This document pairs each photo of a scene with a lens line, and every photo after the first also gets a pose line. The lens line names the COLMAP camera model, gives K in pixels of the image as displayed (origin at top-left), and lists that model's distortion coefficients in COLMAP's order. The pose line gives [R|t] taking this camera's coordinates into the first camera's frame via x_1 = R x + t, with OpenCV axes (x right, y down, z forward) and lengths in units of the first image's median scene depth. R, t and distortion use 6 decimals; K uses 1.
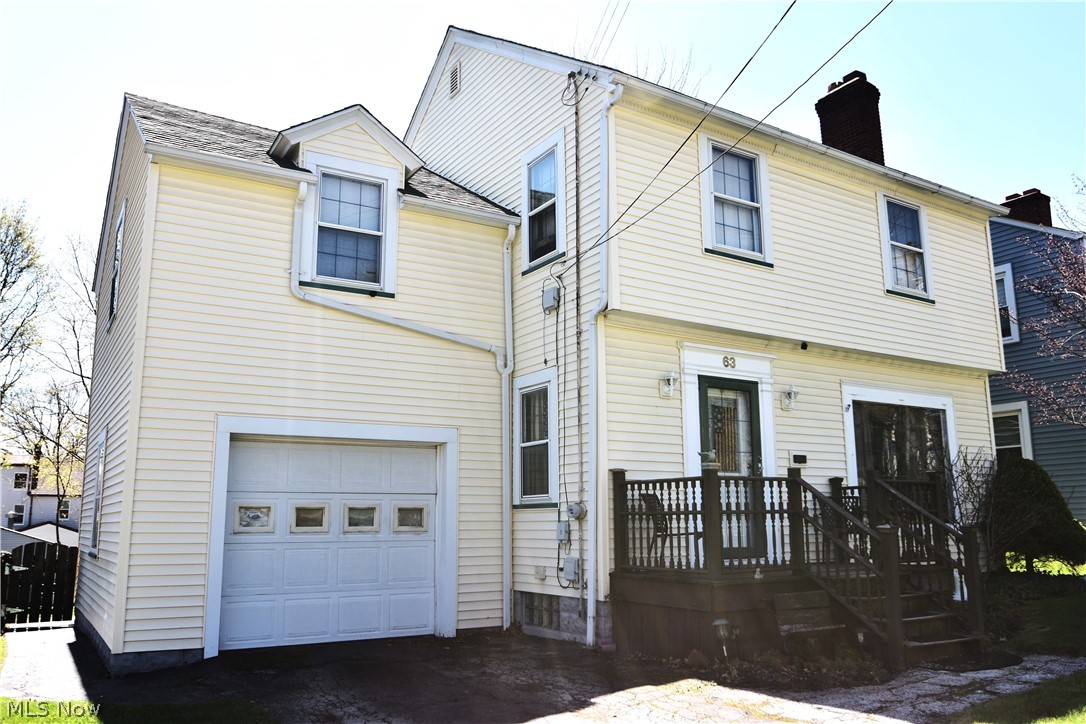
lens RADIAL K [[820.1, 0, 524.5], [0, 820.1, 363.9], [0, 0, 1]] dist [-0.037937, 0.005566]
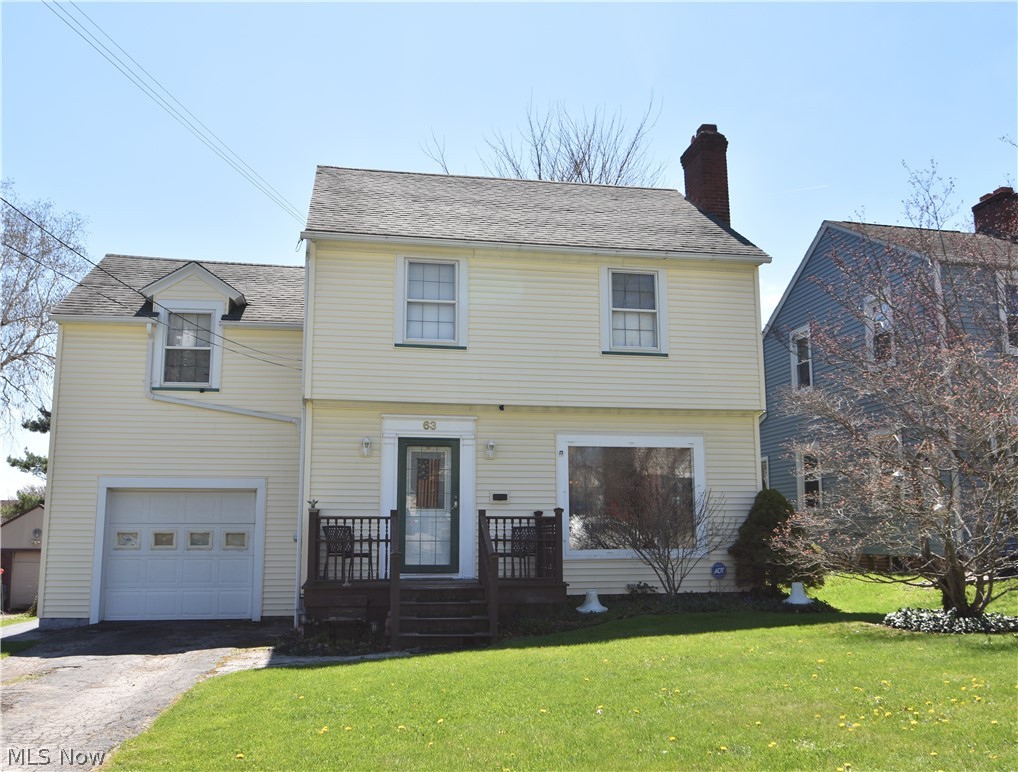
lens RADIAL K [[864.4, 0, 509.0], [0, 864.4, 386.0], [0, 0, 1]] dist [-0.037787, 0.006327]
pose [[0.931190, -0.055827, -0.360235, 0.897461], [0.065136, 0.997782, 0.013743, -0.078400], [0.358669, -0.036262, 0.932760, -0.261341]]
